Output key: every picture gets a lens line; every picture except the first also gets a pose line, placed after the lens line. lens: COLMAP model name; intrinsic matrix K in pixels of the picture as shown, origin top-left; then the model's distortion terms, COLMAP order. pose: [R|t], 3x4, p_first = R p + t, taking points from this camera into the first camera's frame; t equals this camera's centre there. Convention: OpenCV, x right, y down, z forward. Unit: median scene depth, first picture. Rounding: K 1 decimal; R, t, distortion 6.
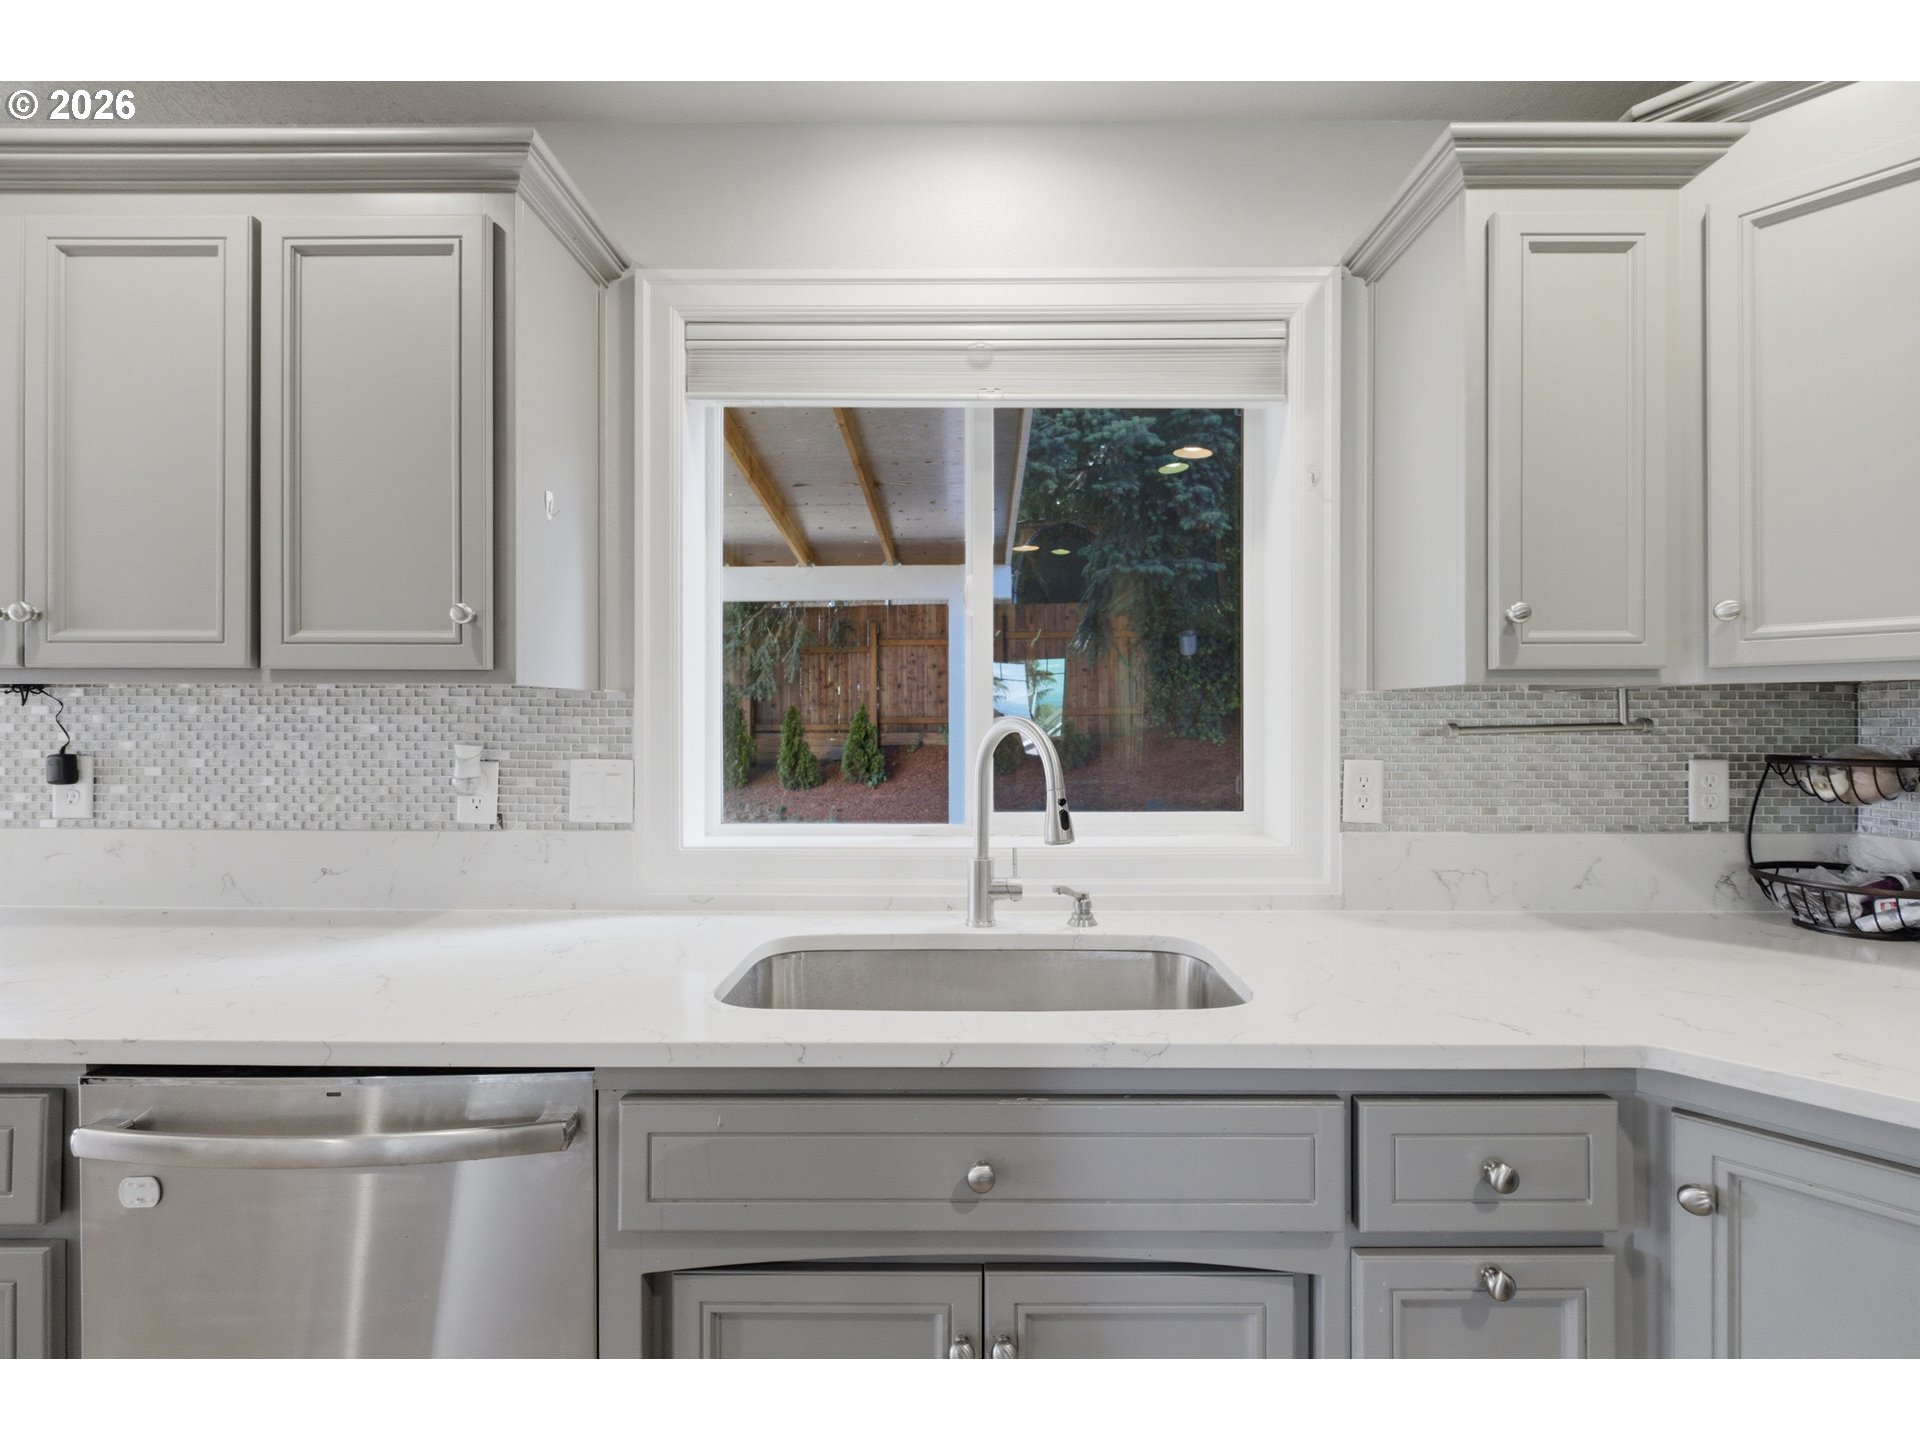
lens RADIAL K [[832.2, 0, 969.5], [0, 832.2, 722.2], [0, 0, 1]] dist [0.001045, -0.002884]
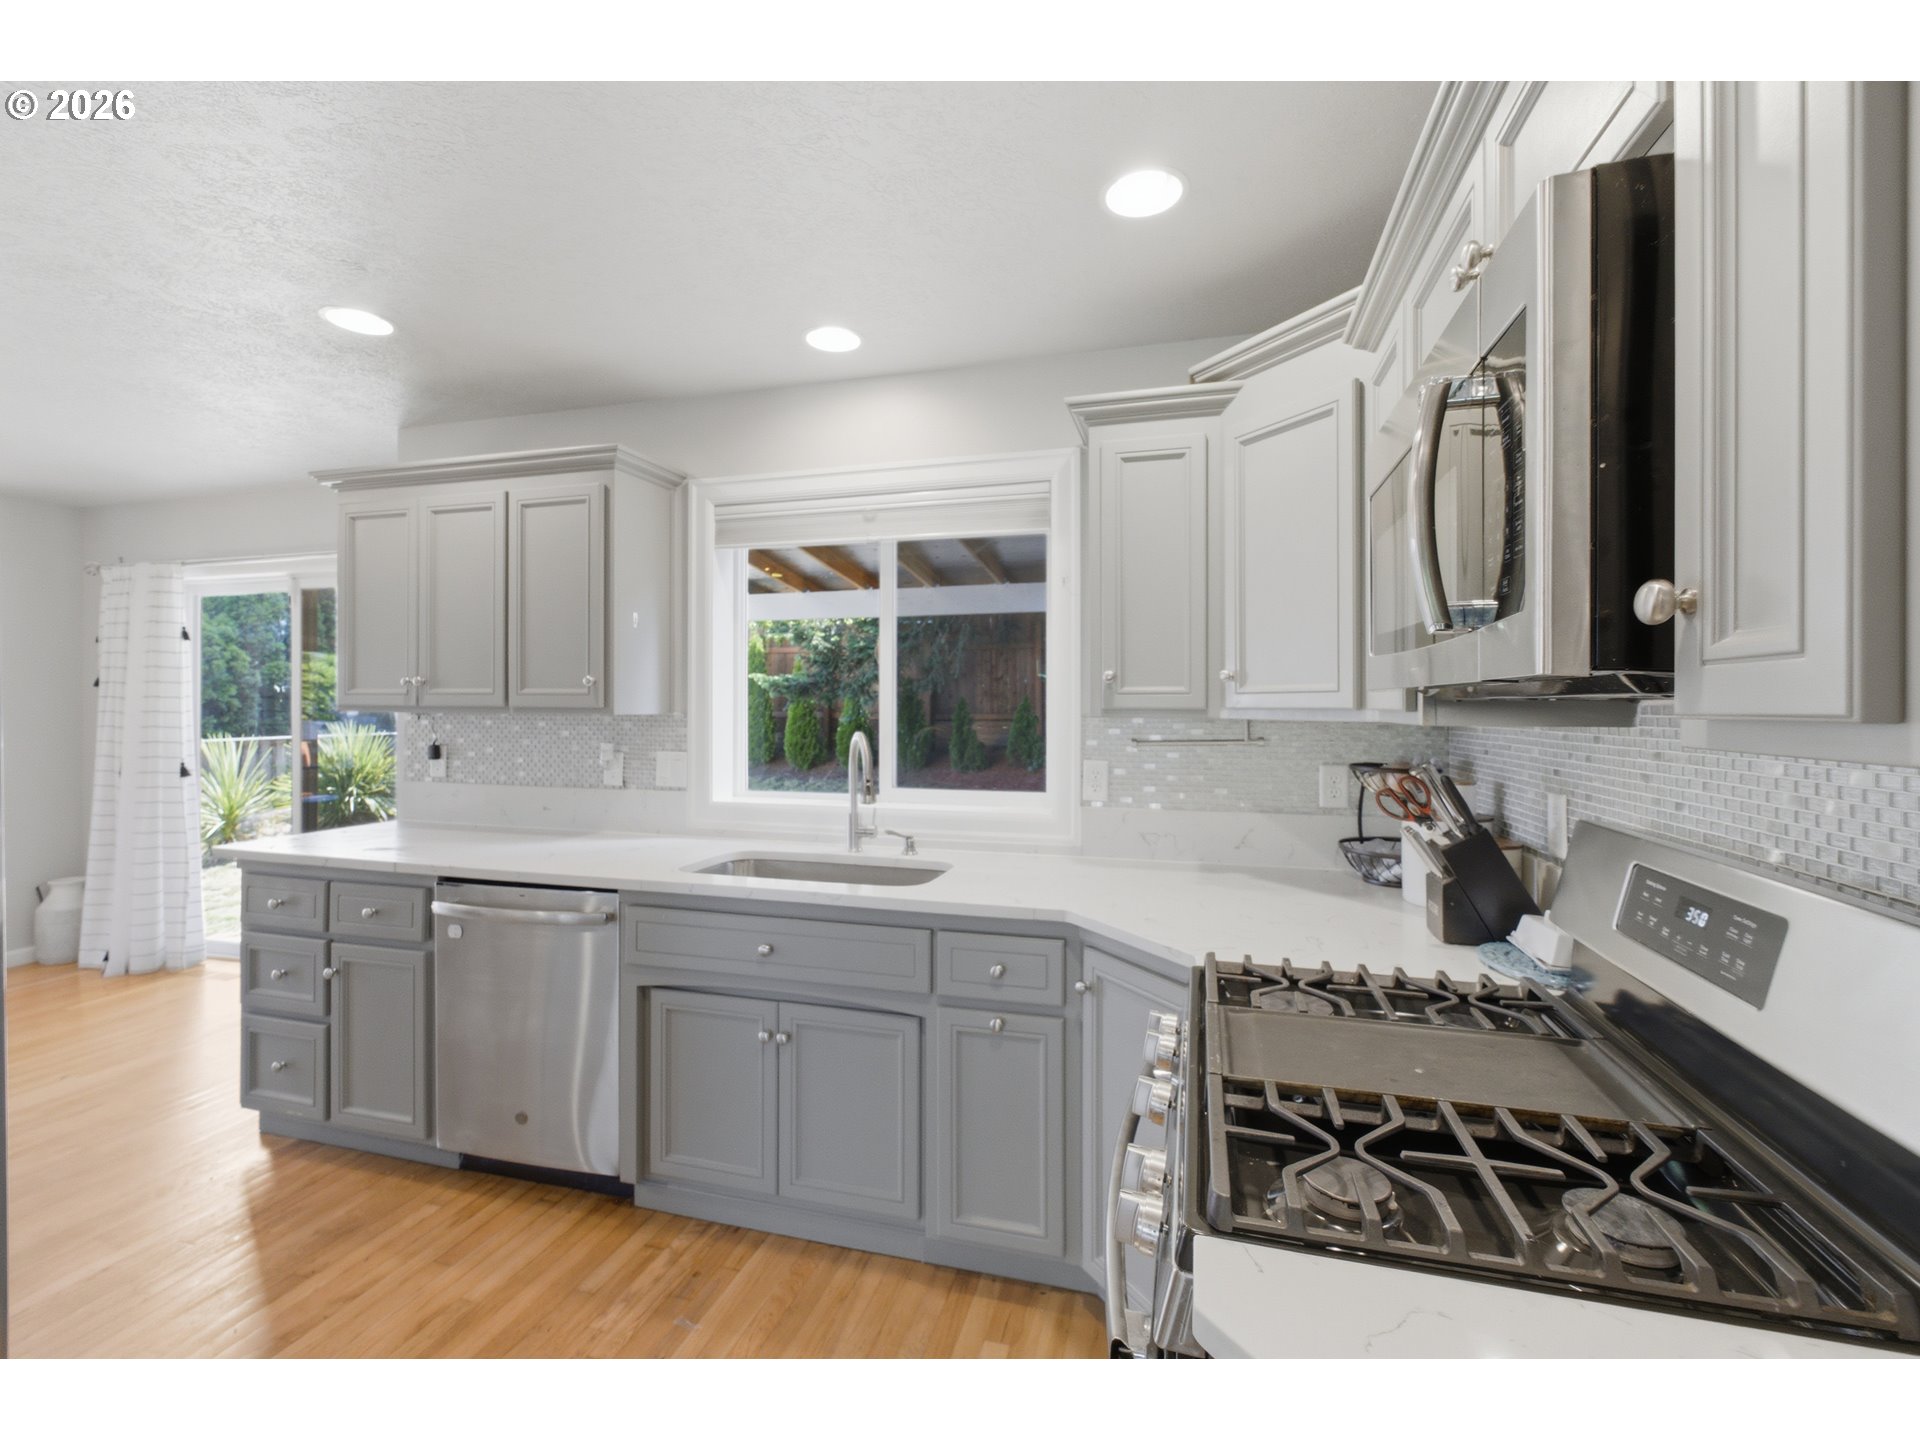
lens RADIAL K [[832.2, 0, 965.6], [0, 832.2, 706.8], [0, 0, 1]] dist [0.001045, -0.002884]
pose [[0.963516, 0.003011, -0.267632, 0.658721], [-0.002958, 0.999995, 0.000602, -0.055868], [0.267633, 0.000211, 0.963521, -0.573135]]
